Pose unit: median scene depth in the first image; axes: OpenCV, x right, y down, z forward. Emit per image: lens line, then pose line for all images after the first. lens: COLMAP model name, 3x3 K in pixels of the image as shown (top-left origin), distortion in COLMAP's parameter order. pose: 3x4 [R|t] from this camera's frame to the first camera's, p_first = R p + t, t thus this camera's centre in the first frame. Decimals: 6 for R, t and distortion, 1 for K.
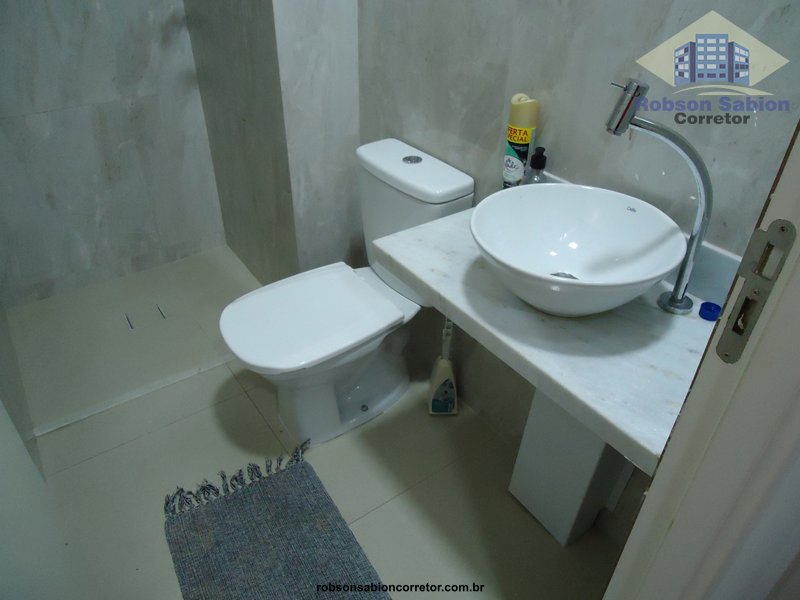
lens RADIAL K [[576.8, 0, 399.4], [0, 576.8, 300.7], [0, 0, 1]] dist [-0.008681, 0.009266]
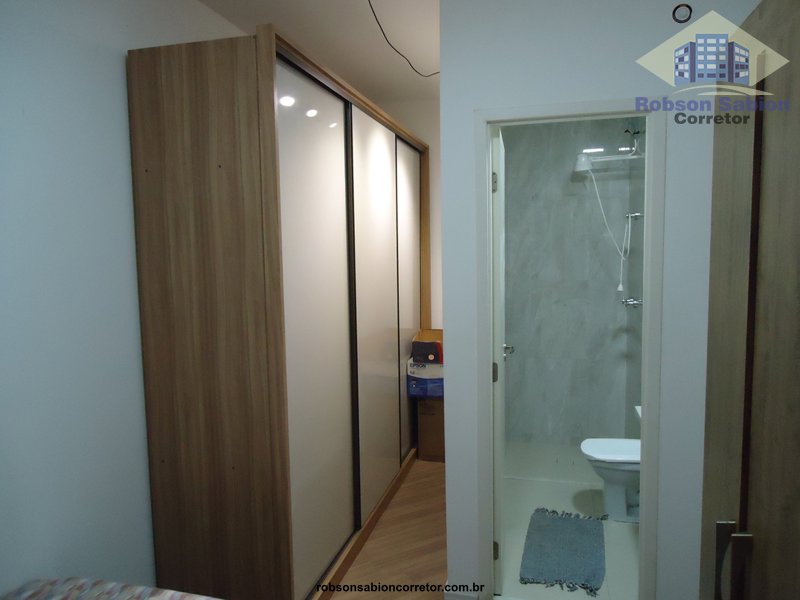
lens RADIAL K [[576.8, 0, 399.6], [0, 576.8, 299.9], [0, 0, 1]] dist [-0.008681, 0.009266]
pose [[0.646384, 0.032491, -0.762320, 0.710135], [-0.410759, 0.856782, -0.311773, 0.424938], [0.643012, 0.514655, 0.567156, -0.796399]]
